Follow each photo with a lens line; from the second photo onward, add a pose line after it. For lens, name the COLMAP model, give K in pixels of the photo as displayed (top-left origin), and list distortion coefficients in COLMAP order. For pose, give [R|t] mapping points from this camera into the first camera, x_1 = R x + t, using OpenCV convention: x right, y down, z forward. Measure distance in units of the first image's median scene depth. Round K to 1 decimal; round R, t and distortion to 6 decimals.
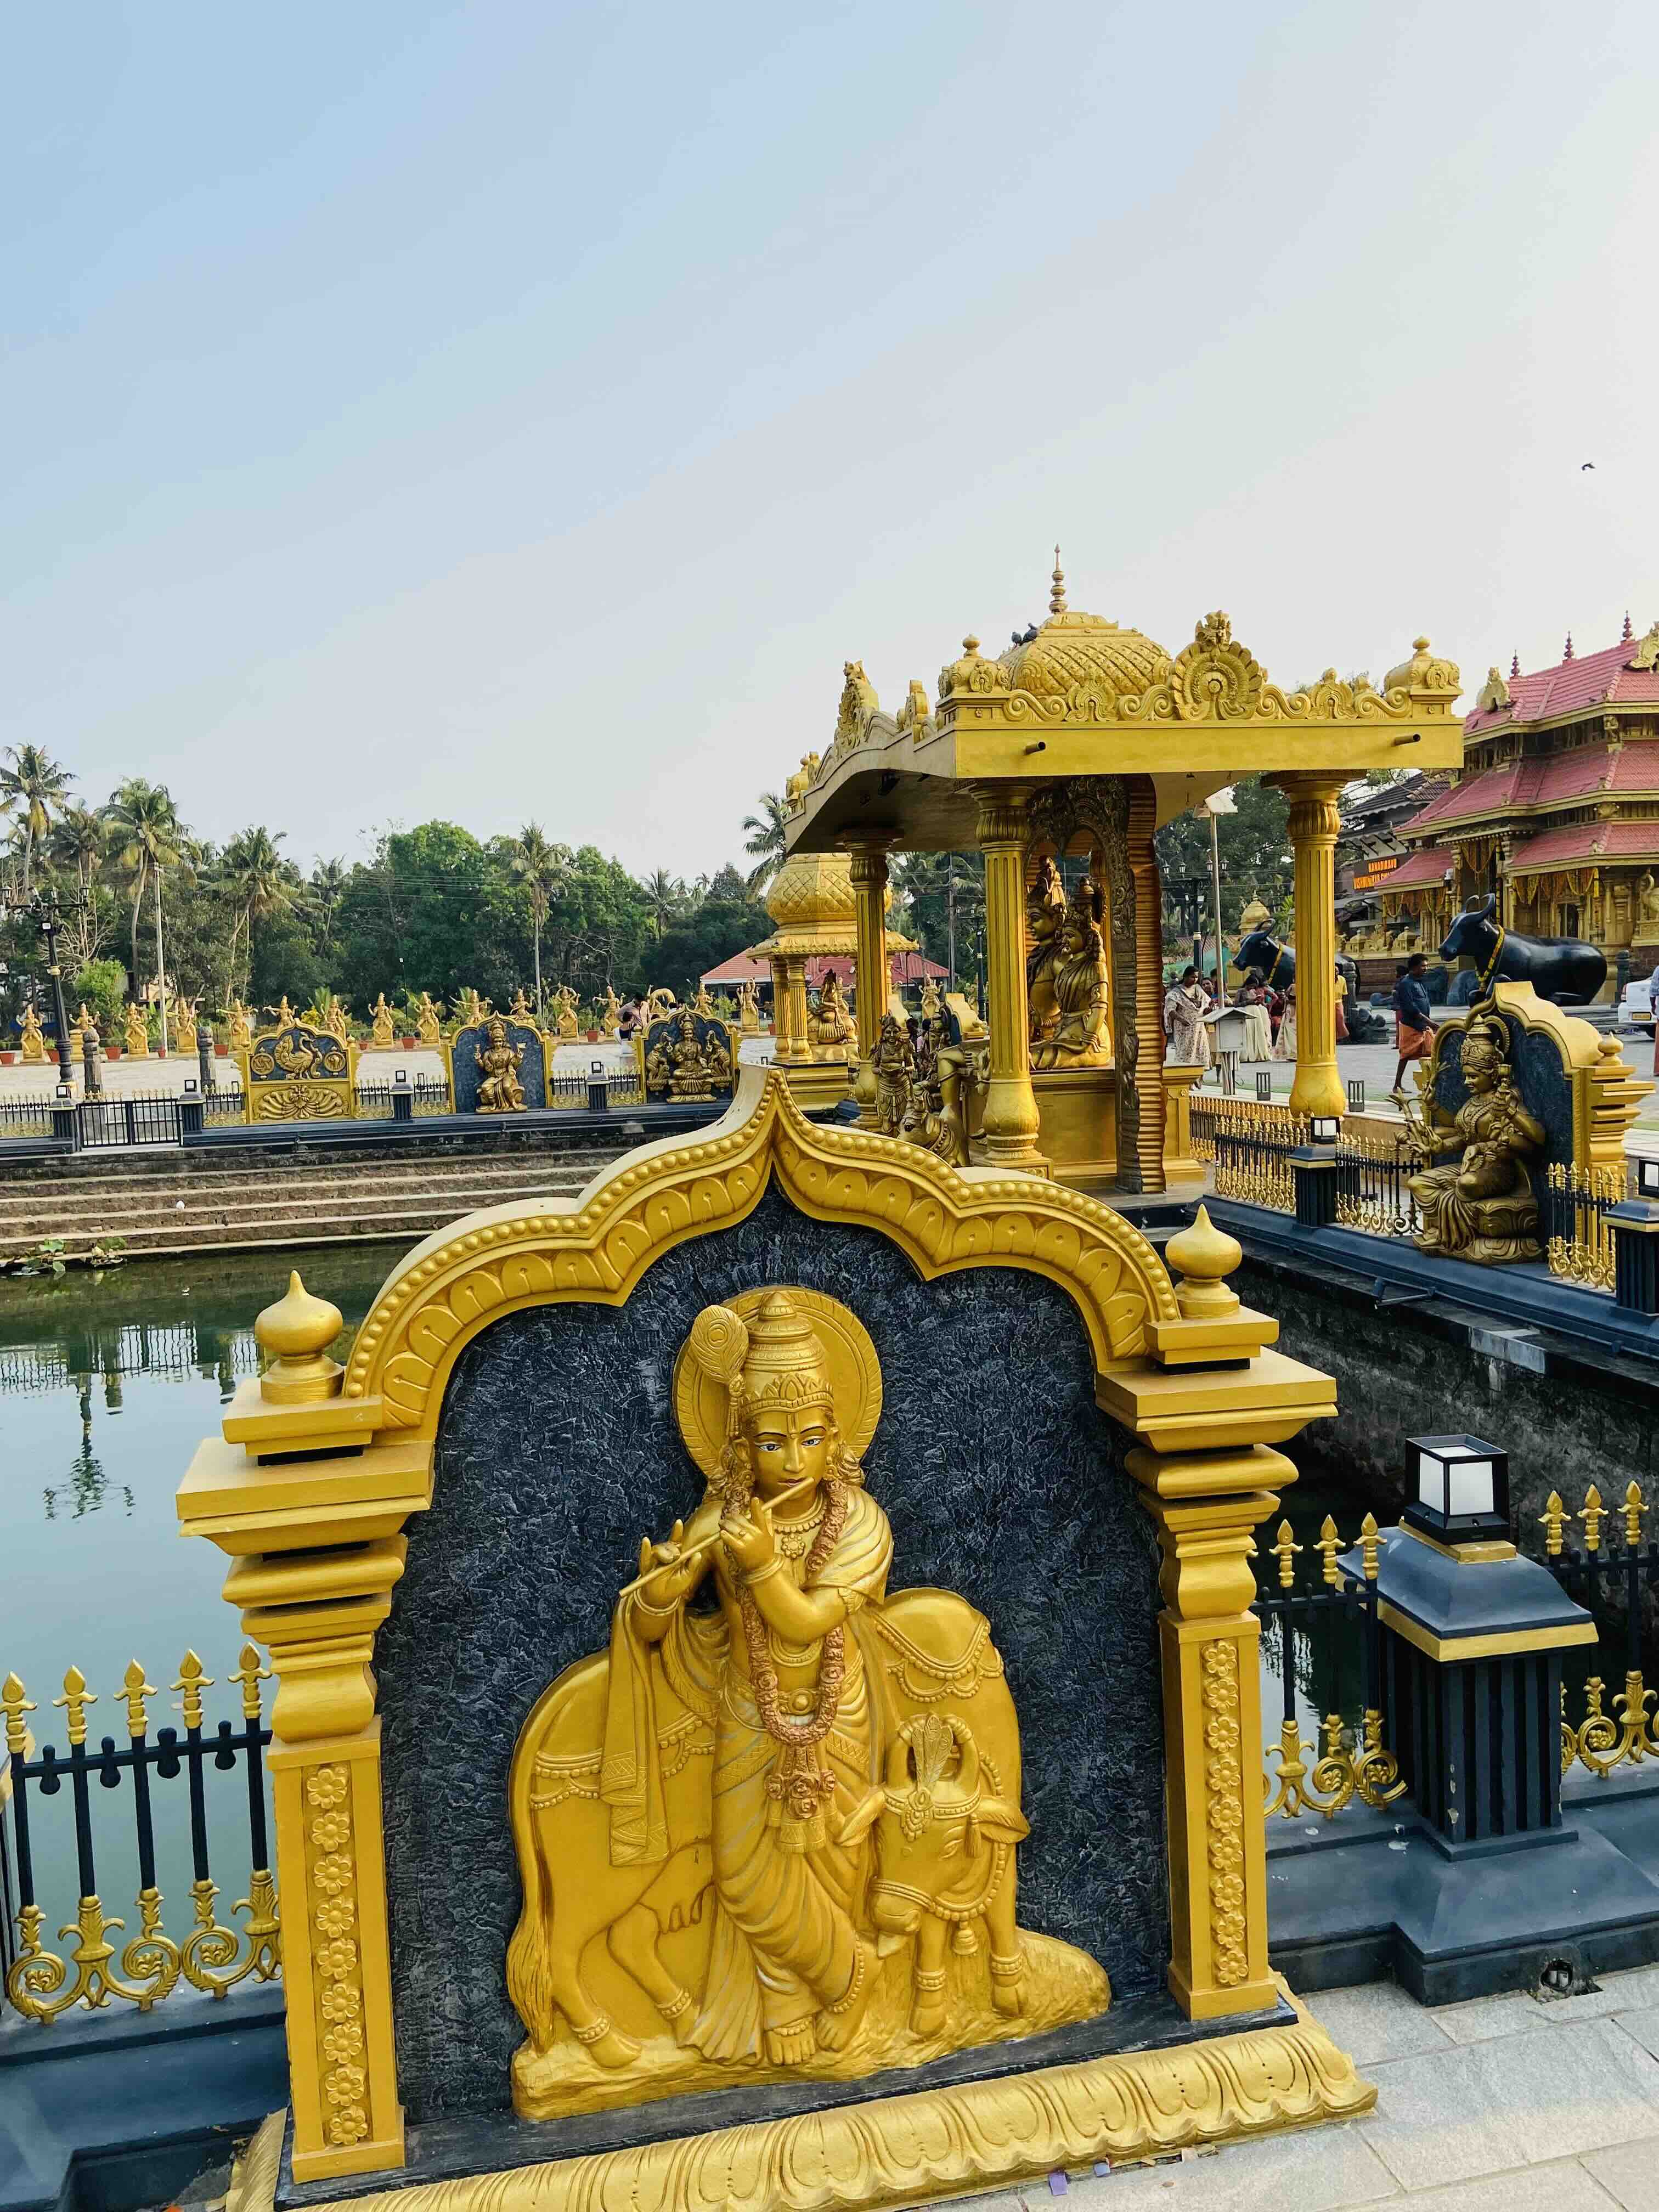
lens RADIAL K [[1671.8, 0, 837.4], [0, 1671.8, 1100.4], [0, 0, 1]] dist [0.123683, -0.142725]
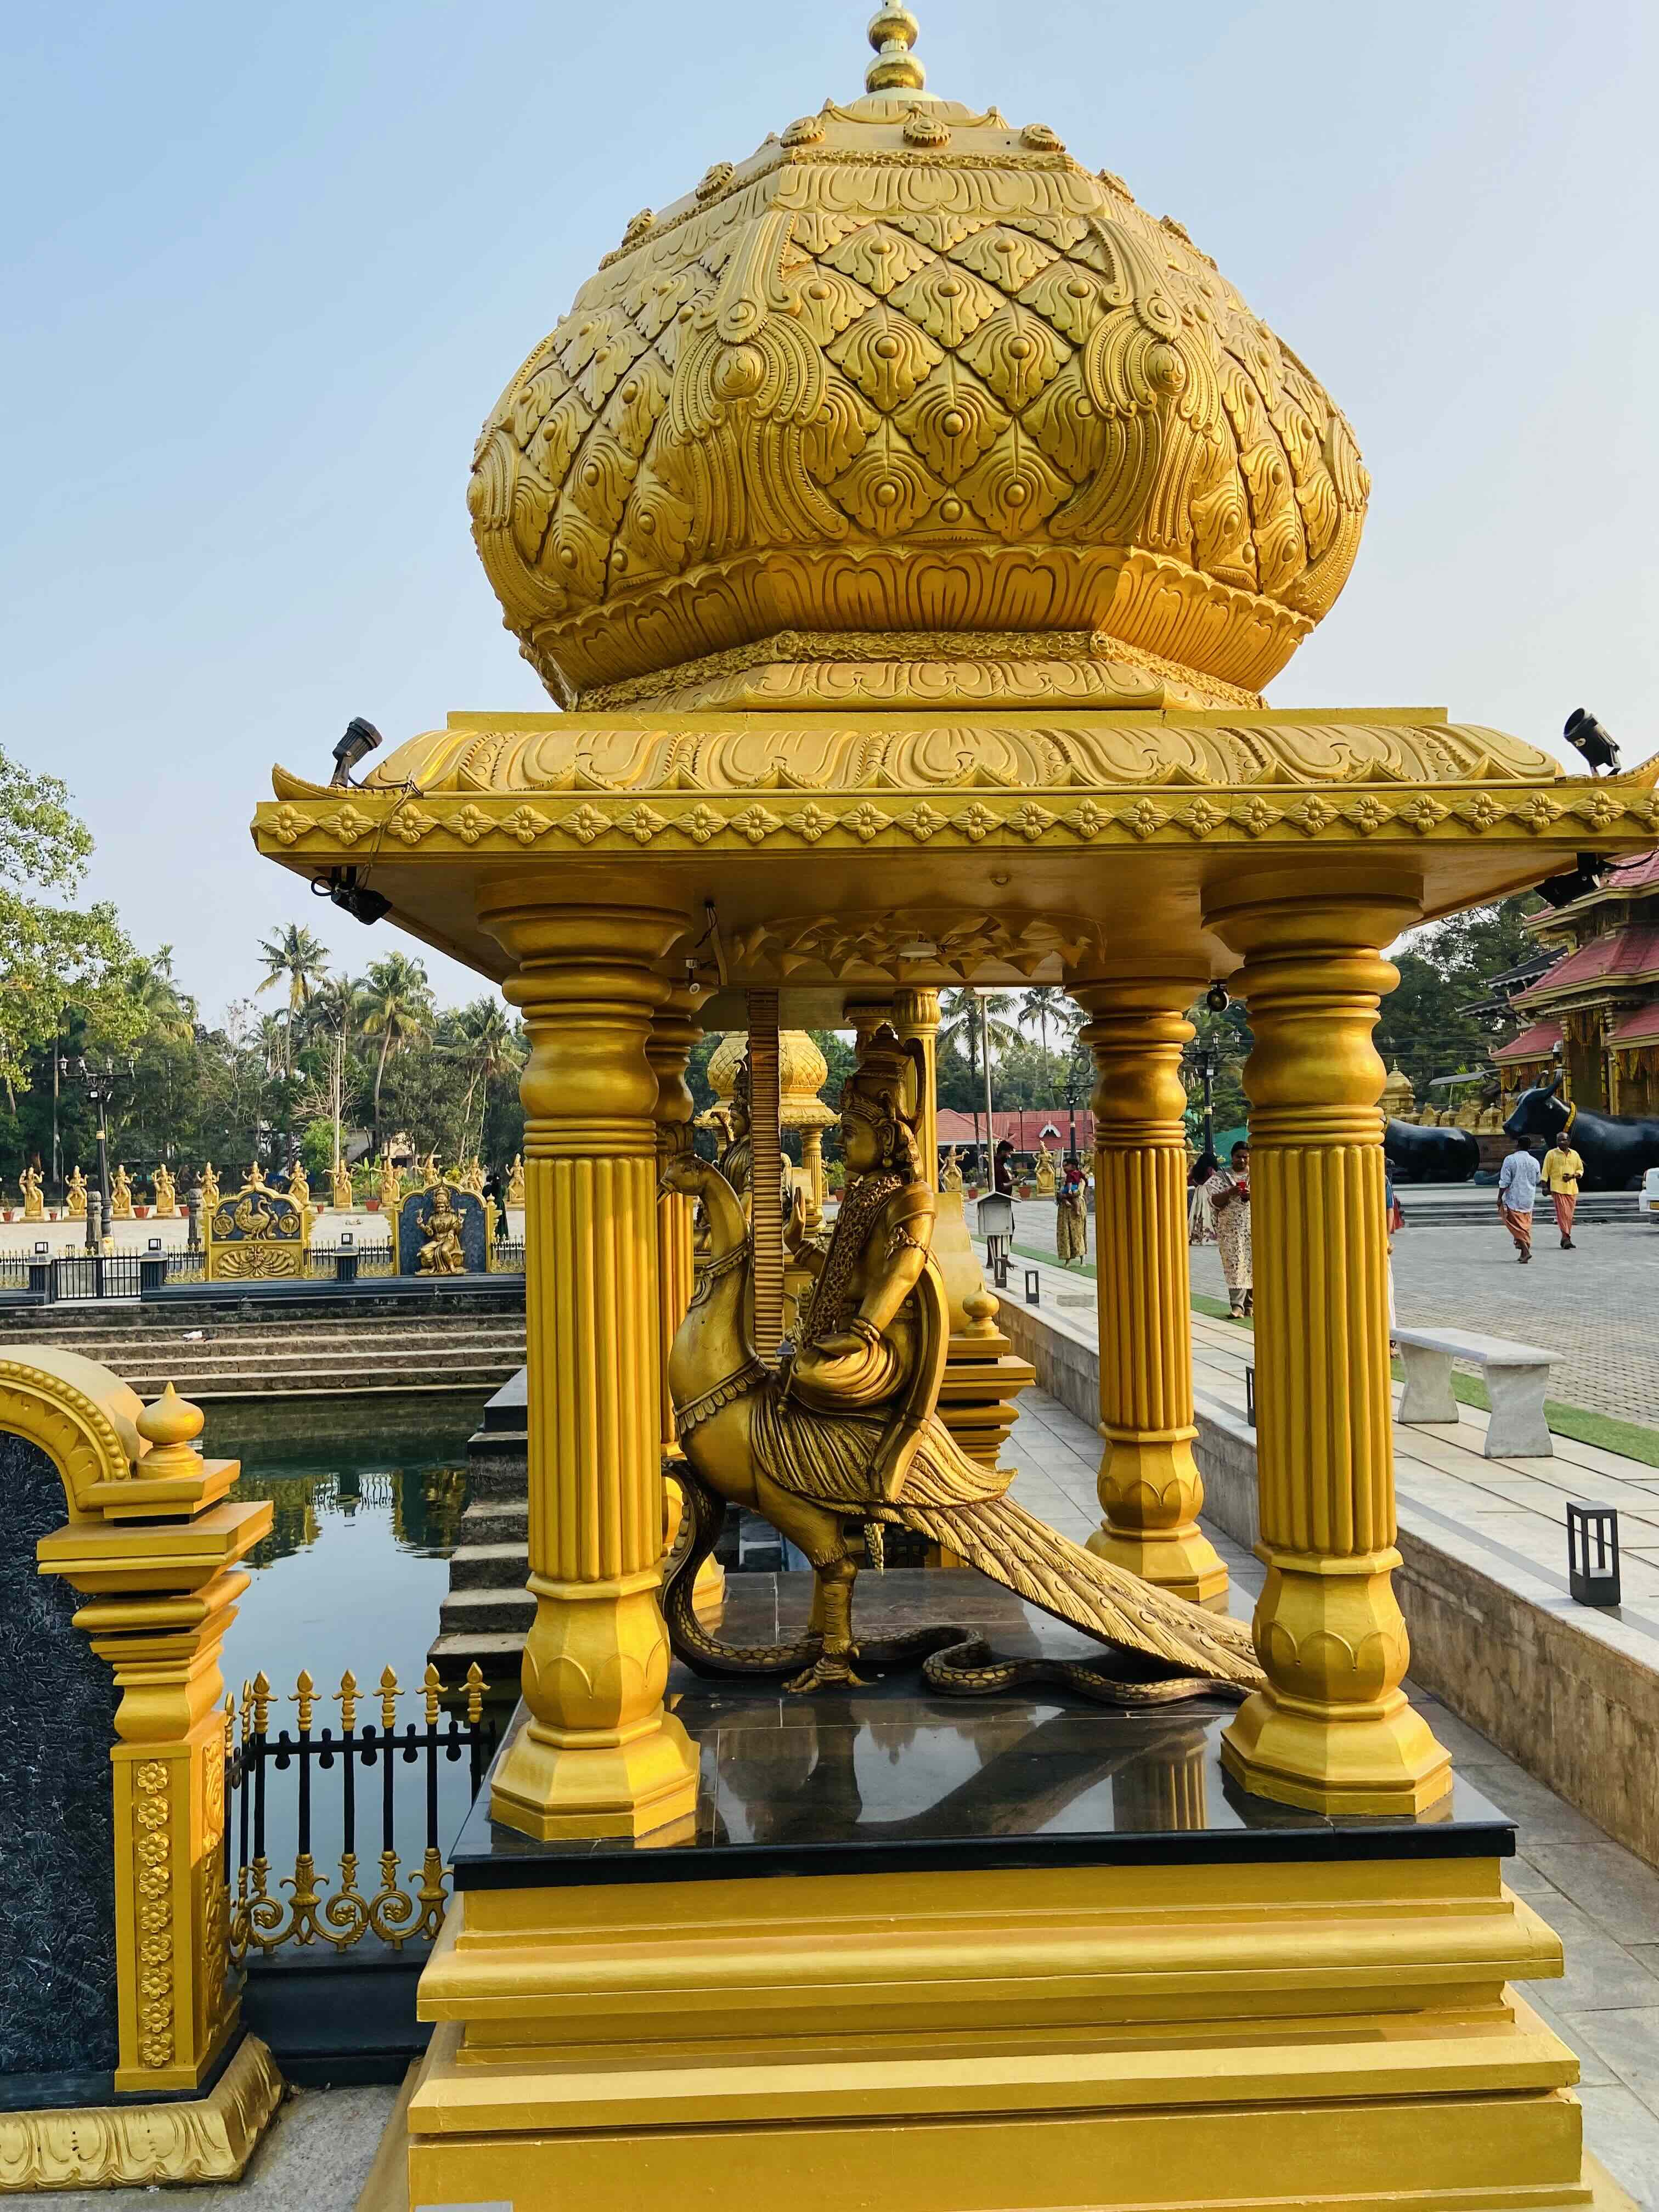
lens RADIAL K [[1671.8, 0, 817.7], [0, 1671.8, 1113.2], [0, 0, 1]] dist [0.123683, -0.142725]
pose [[0.984306, 0.009174, -0.176232, 0.214256], [-0.024585, 0.996037, -0.085468, -0.009612], [0.174749, 0.088460, 0.980631, 0.011511]]
